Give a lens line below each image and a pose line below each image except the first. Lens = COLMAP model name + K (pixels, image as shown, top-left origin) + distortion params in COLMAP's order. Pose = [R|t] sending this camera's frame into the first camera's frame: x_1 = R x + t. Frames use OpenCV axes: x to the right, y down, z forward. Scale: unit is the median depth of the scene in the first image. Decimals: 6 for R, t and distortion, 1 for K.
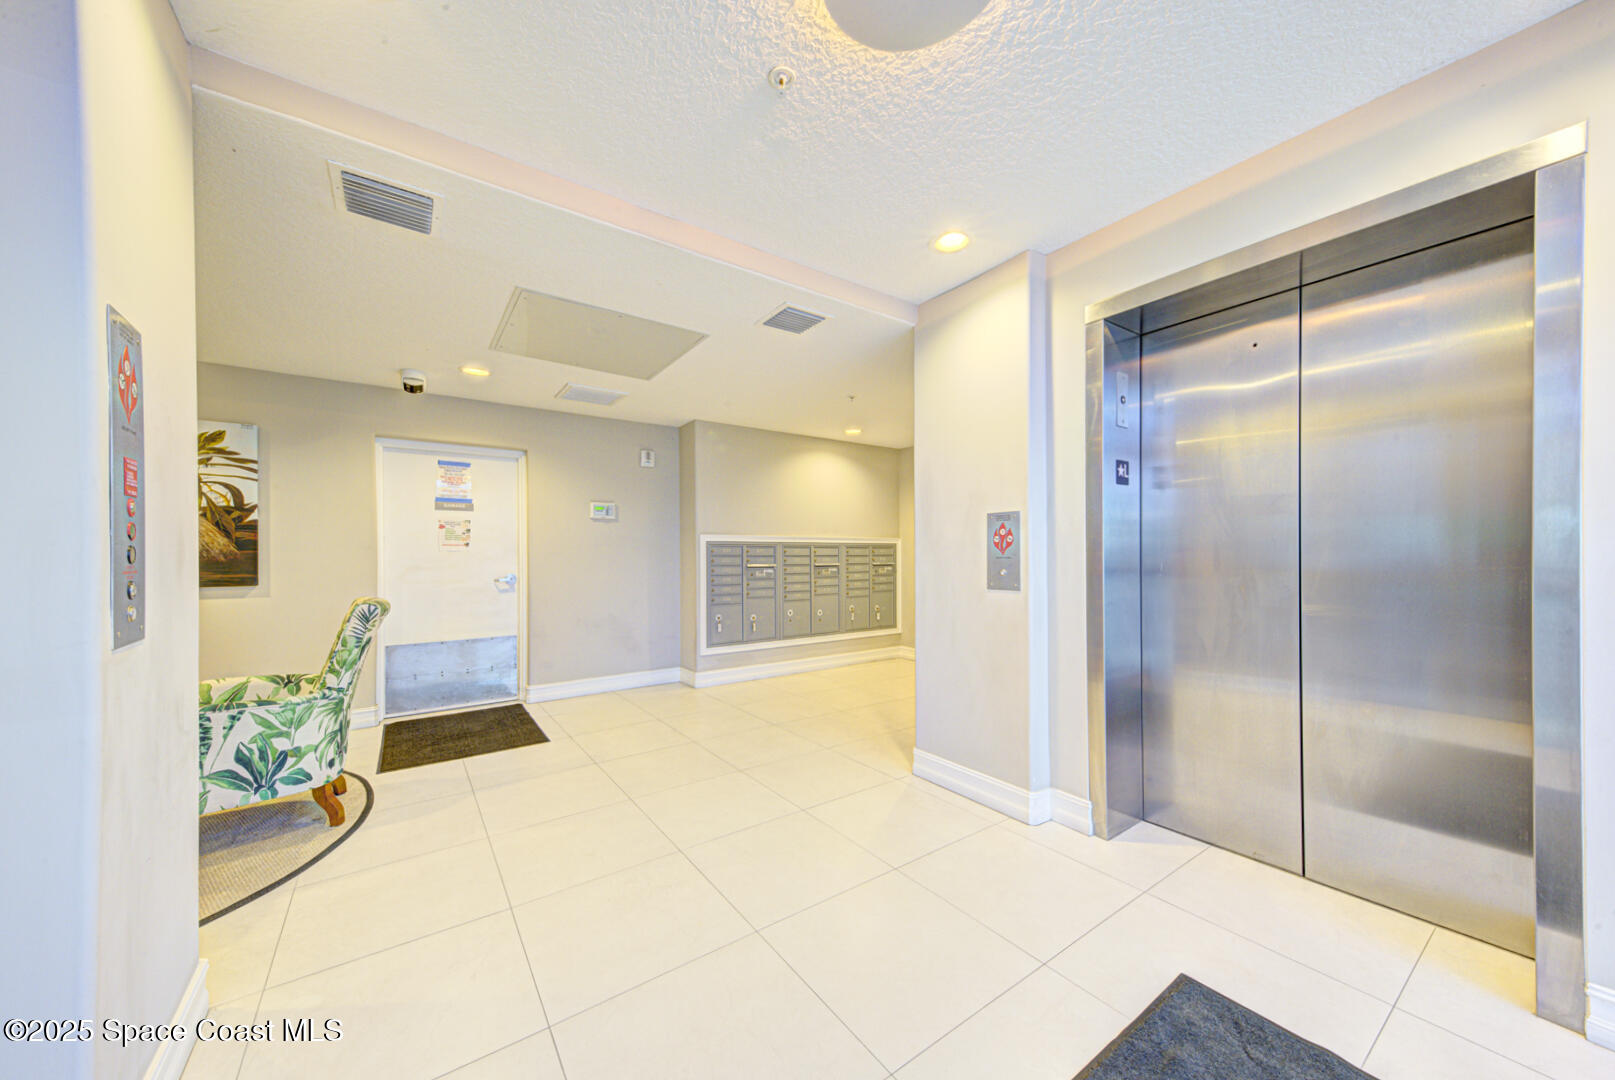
lens RADIAL K [[561.3, 0, 798.6], [0, 561.3, 558.6], [0, 0, 1]] dist [0.001922, 0.000119]
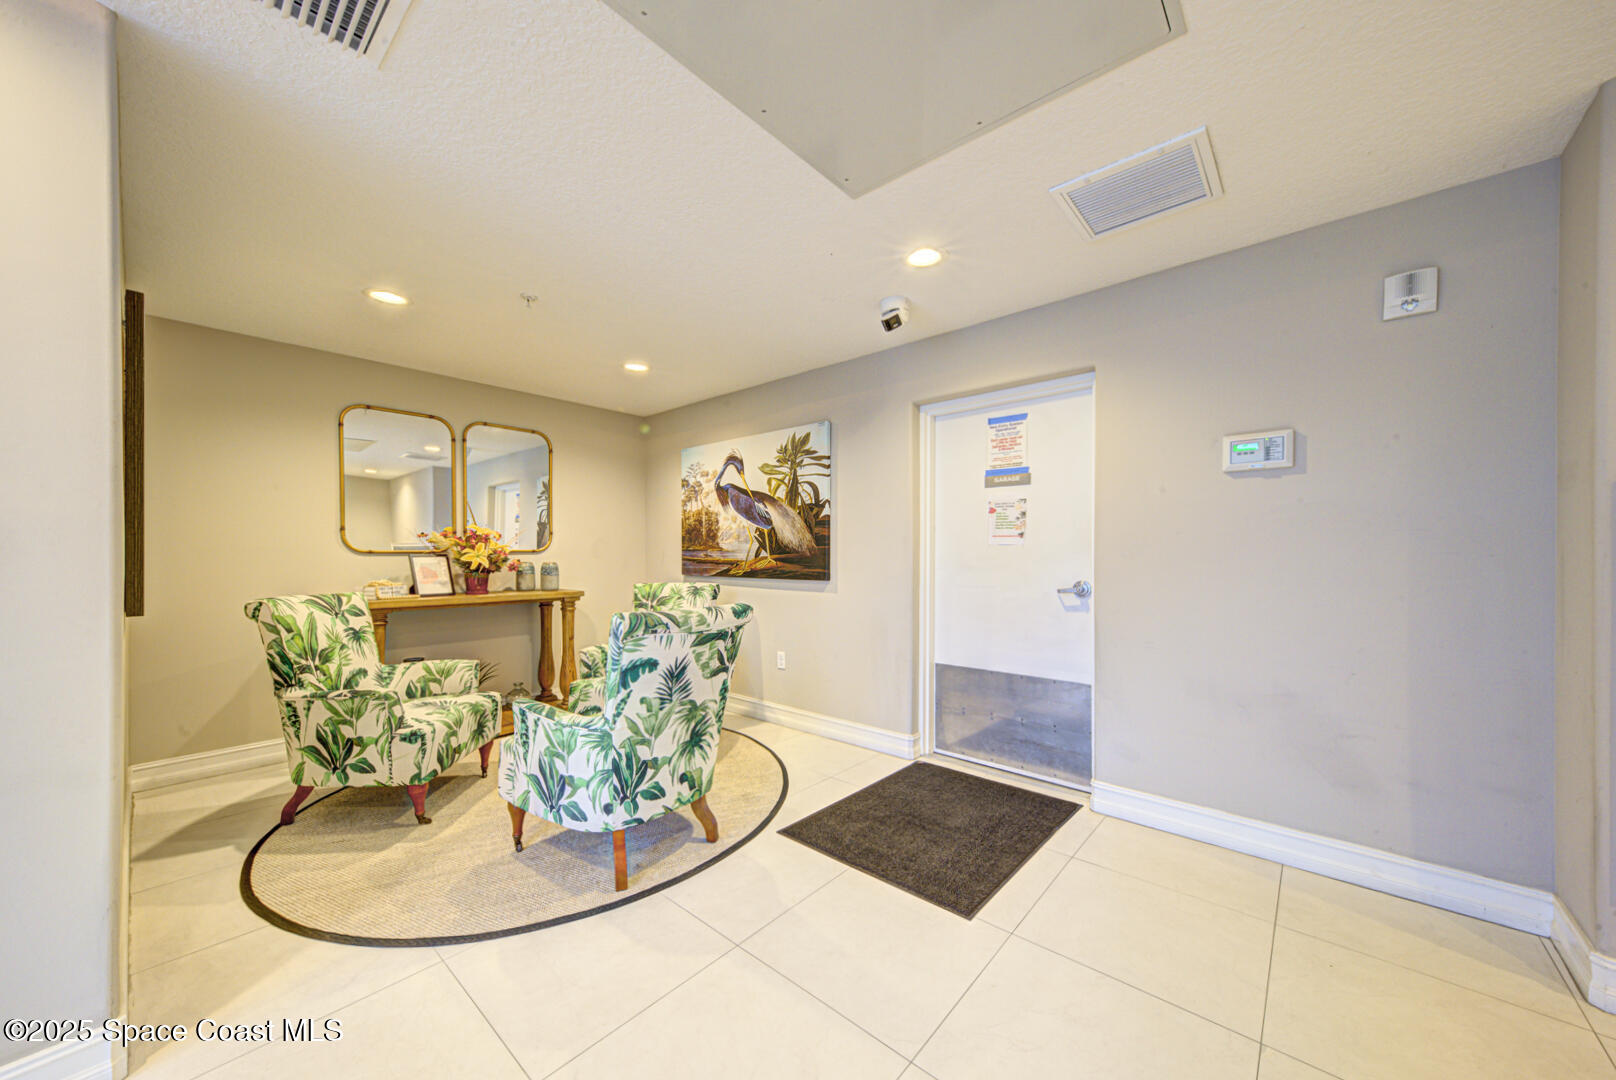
lens RADIAL K [[561.7, 0, 799.1], [0, 561.7, 558.6], [0, 0, 1]] dist [0.001922, 0.000119]
pose [[0.235319, 0.014783, -0.971806, 0.003383], [-0.009101, 0.999874, 0.013006, -0.003383], [0.971876, 0.005784, 0.235424, 0.715338]]
